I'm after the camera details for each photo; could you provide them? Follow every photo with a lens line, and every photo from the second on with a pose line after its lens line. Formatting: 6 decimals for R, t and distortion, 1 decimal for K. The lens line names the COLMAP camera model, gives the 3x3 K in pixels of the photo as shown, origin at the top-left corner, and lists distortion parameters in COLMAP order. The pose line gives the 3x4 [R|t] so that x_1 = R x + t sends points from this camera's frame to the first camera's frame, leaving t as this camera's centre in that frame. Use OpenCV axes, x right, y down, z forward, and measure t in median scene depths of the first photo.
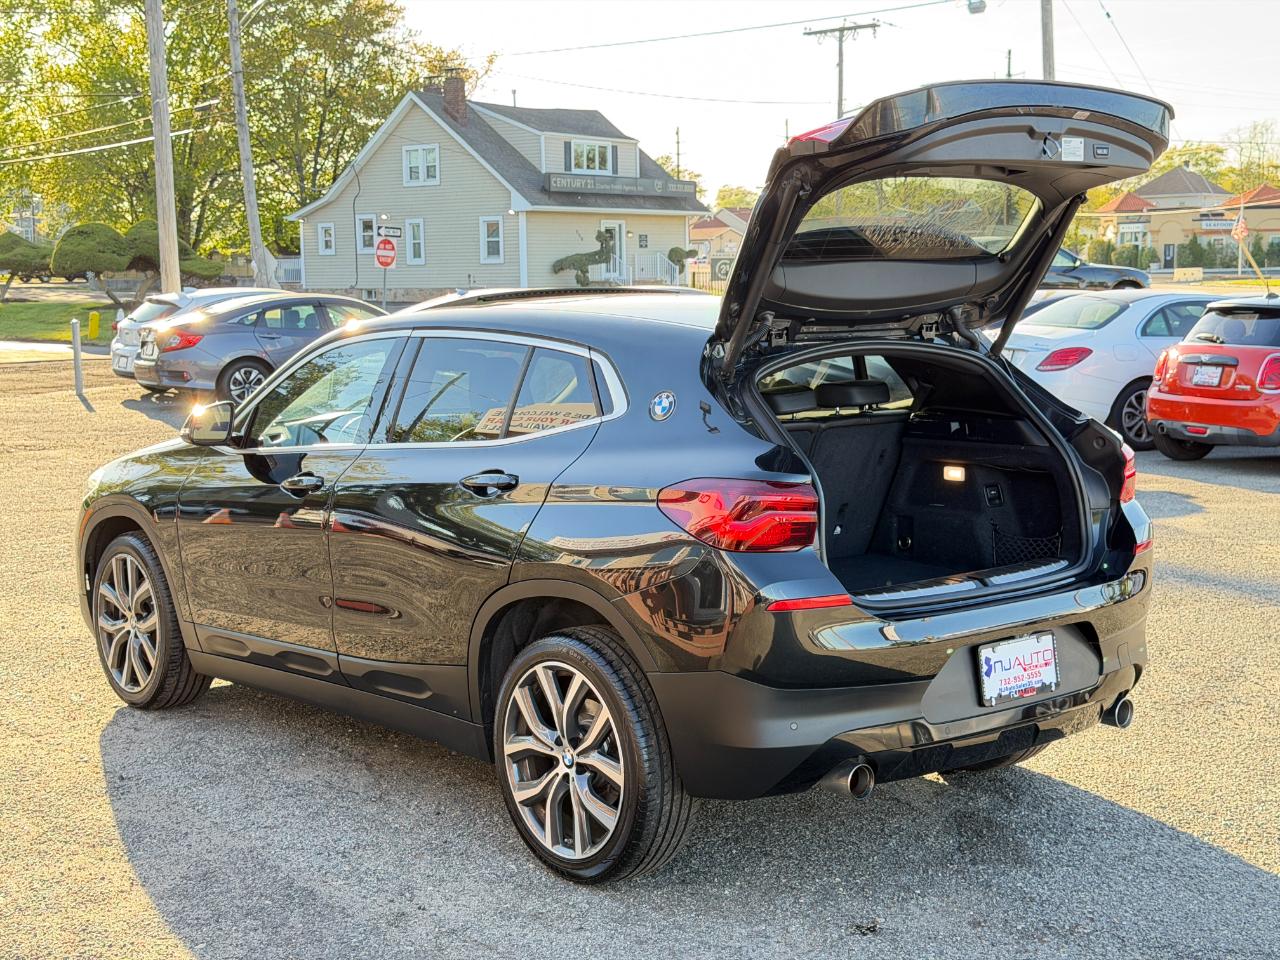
lens RADIAL K [[1763.4, 0, 640.0], [0, 1763.4, 480.0], [0, 0, 1]] dist [0.158511, -0.168635]
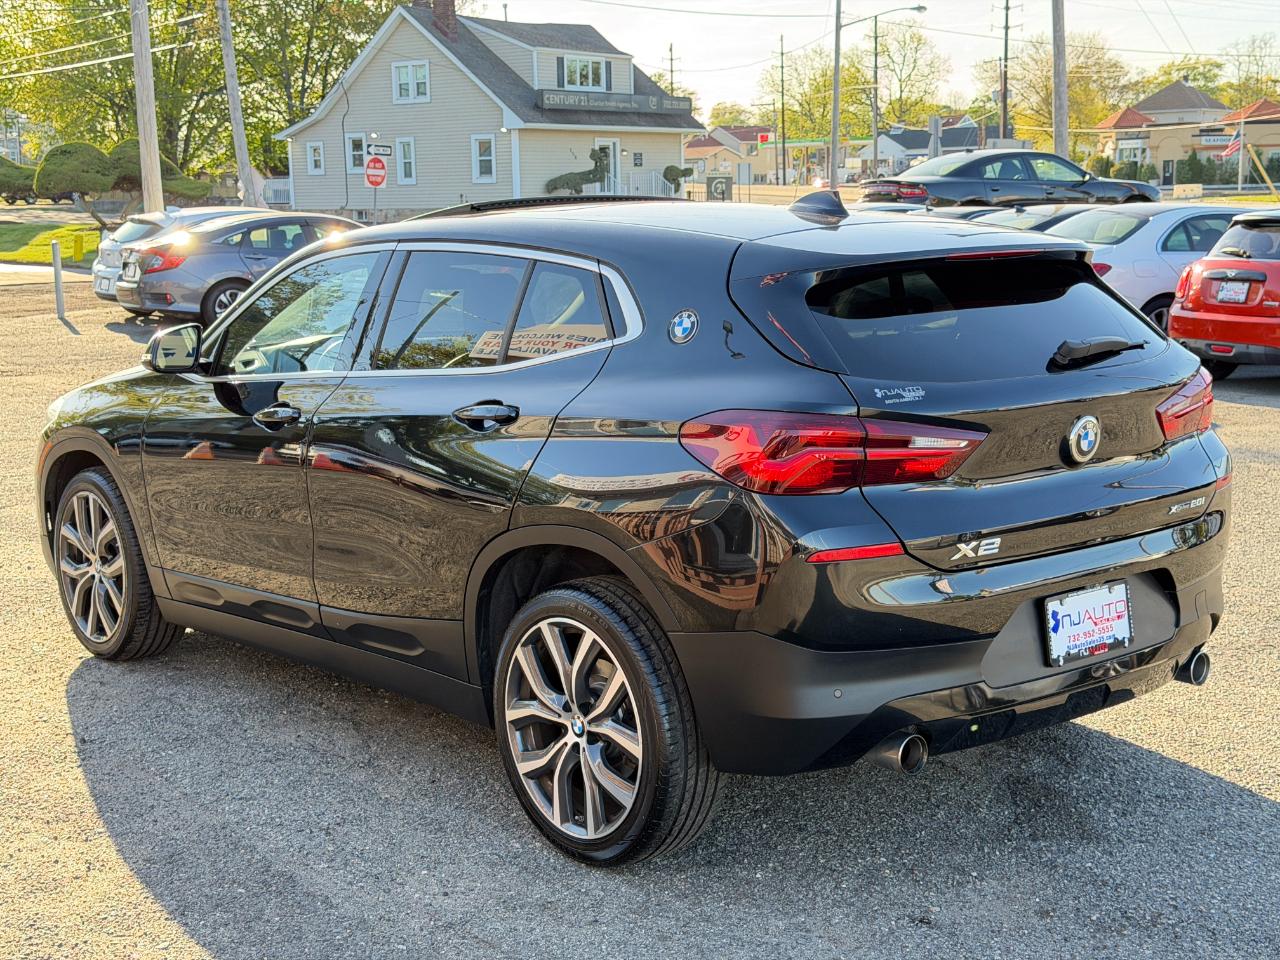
lens RADIAL K [[1763.4, 0, 640.0], [0, 1763.4, 480.0], [0, 0, 1]] dist [0.158511, -0.168635]
pose [[0.999981, -0.005410, 0.002791, -0.008357], [0.005282, 0.999025, 0.043838, -0.003267], [-0.003025, -0.043823, 0.999035, 0.087066]]
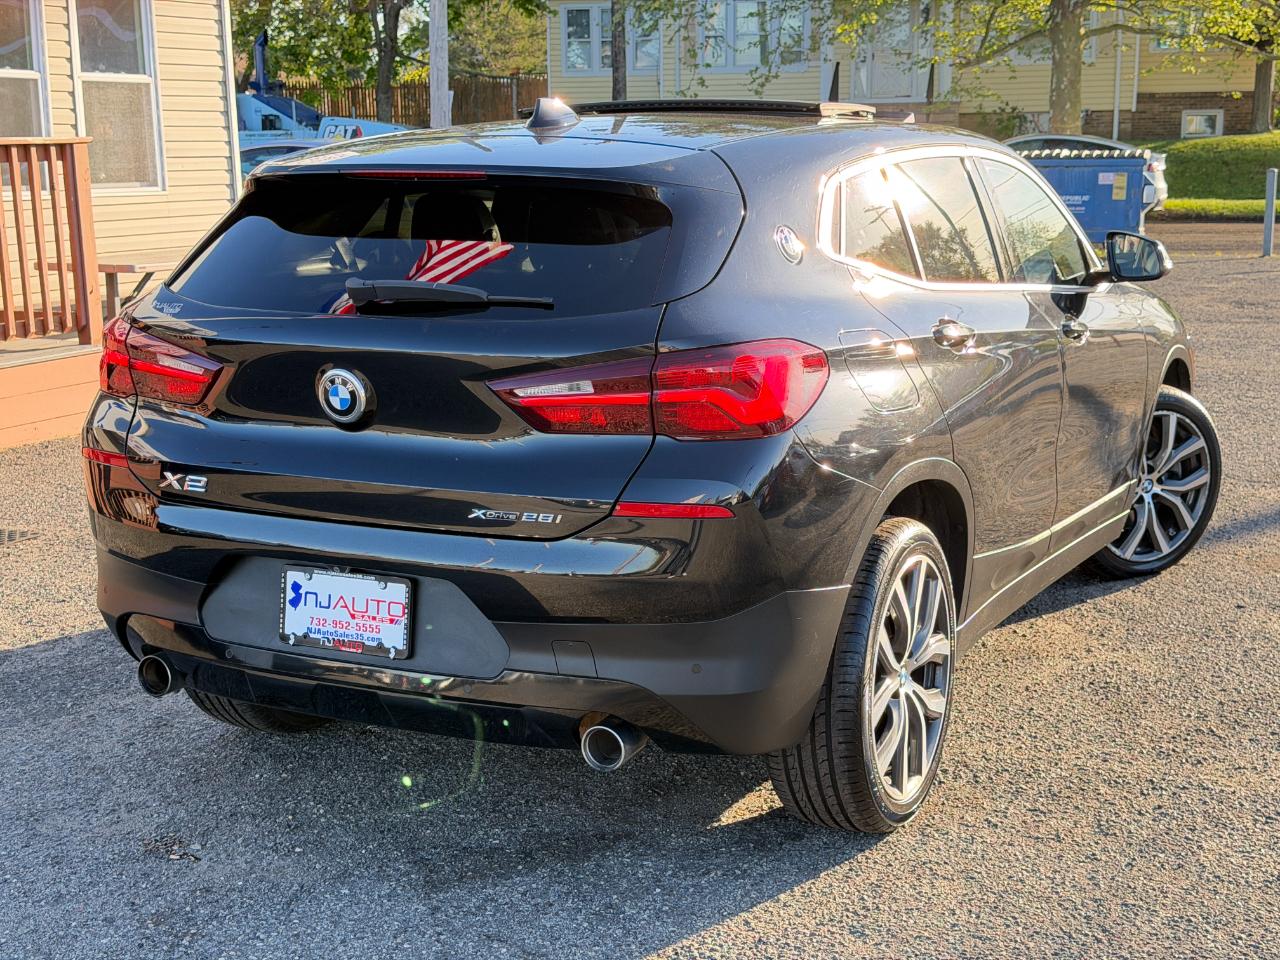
lens RADIAL K [[1772.3, 0, 655.9], [0, 1772.3, 482.6], [0, 0, 1]] dist [0.181874, -0.347971]
pose [[0.394955, 0.182829, -0.900325, 0.668611], [-0.102582, 0.982646, 0.154546, -0.055636], [0.912956, 0.031318, 0.406855, 0.581967]]
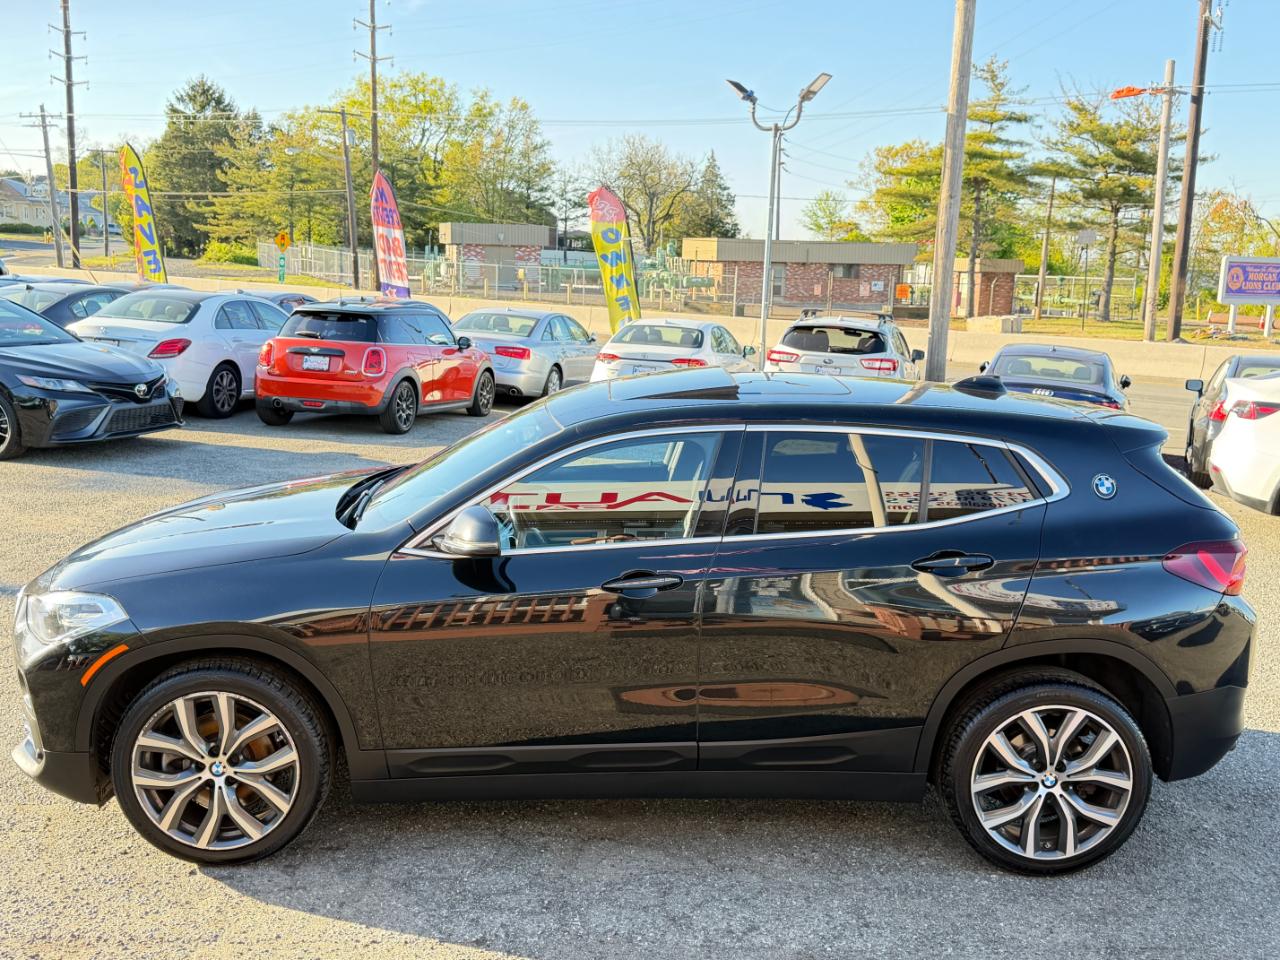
lens RADIAL K [[1241.0, 0, 640.0], [0, 1241.0, 480.0], [0, 0, 1]] dist [0.075905, -0.007254]
pose [[0.632725, -0.106249, 0.767053, -0.604541], [0.055553, 0.994218, 0.091890, -0.100017], [-0.772381, -0.015529, 0.634970, 0.478550]]
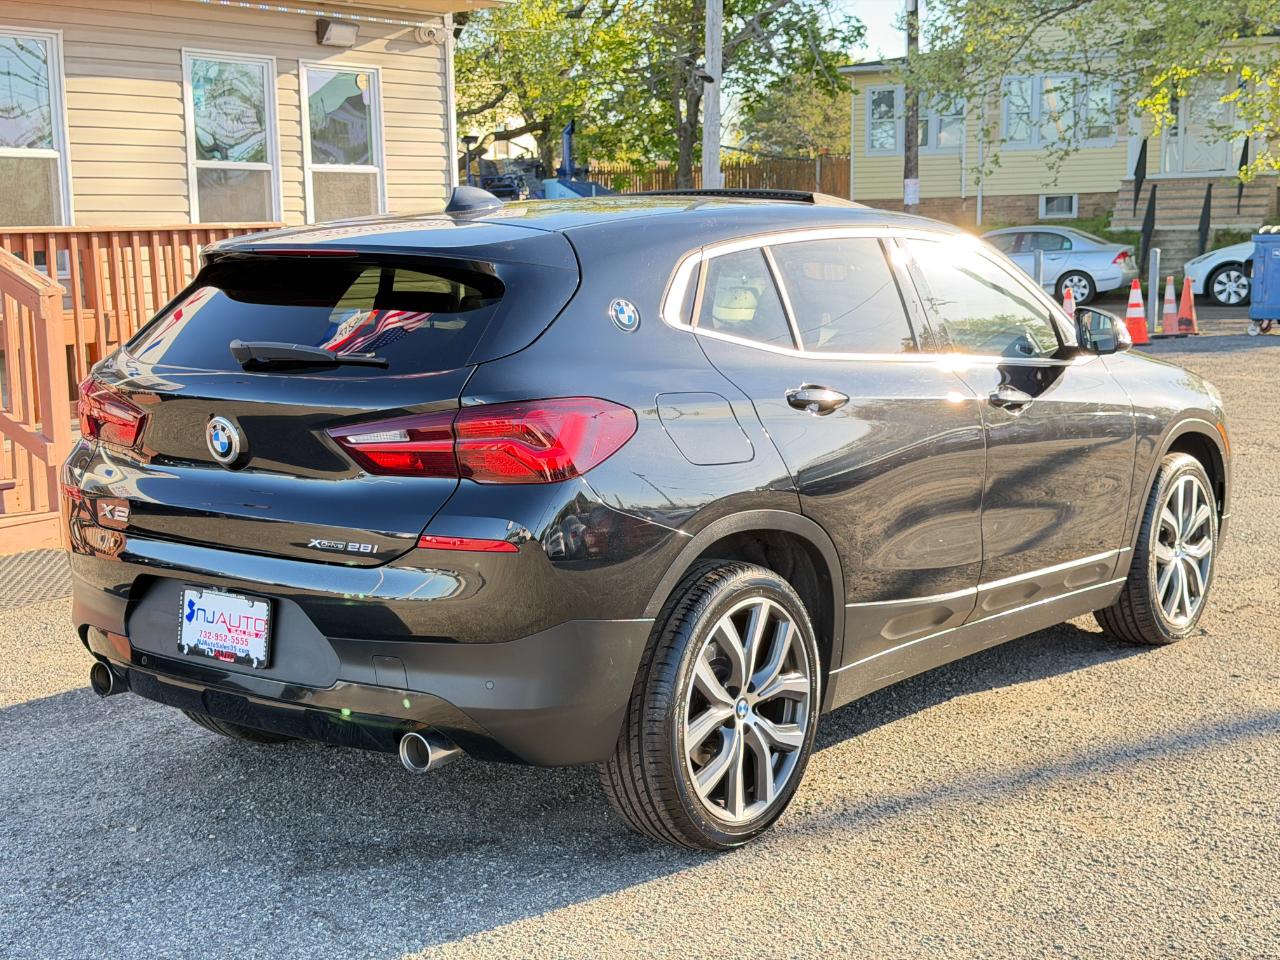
lens RADIAL K [[1763.4, 0, 640.0], [0, 1763.4, 480.0], [0, 0, 1]] dist [0.158511, -0.168635]
pose [[0.215447, 0.150597, -0.964833, 0.779618], [-0.102054, 0.986099, 0.131128, -0.071746], [0.971168, 0.070214, 0.227821, 0.712629]]
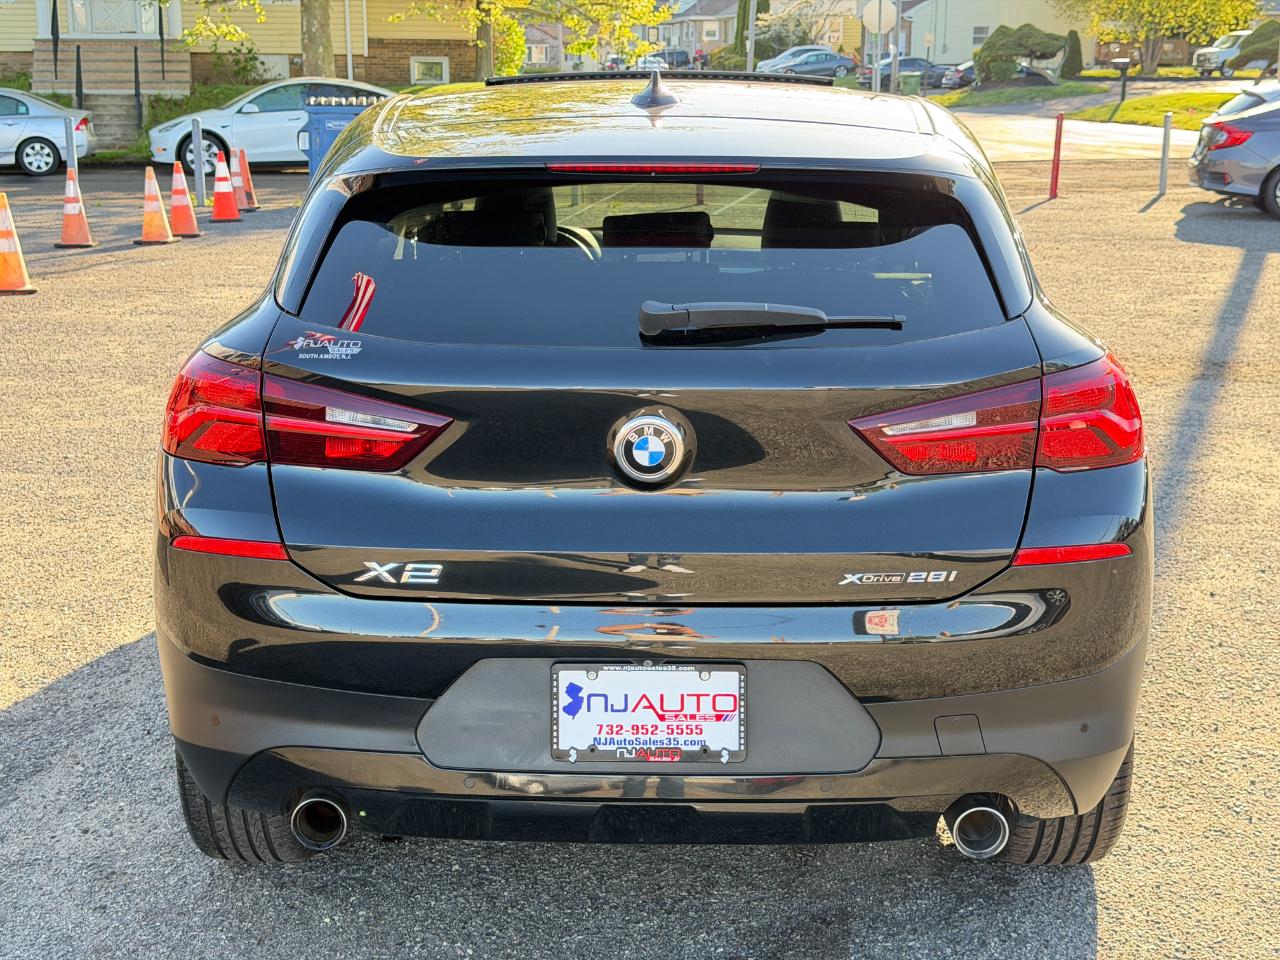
lens RADIAL K [[1774.6, 0, 648.2], [0, 1774.6, 495.4], [0, 0, 1]] dist [0.148636, -0.305327]
pose [[0.752539, 0.163564, -0.637913, 0.422011], [-0.086240, 0.984800, 0.150771, -0.042494], [0.652877, -0.058447, 0.755206, 0.390575]]
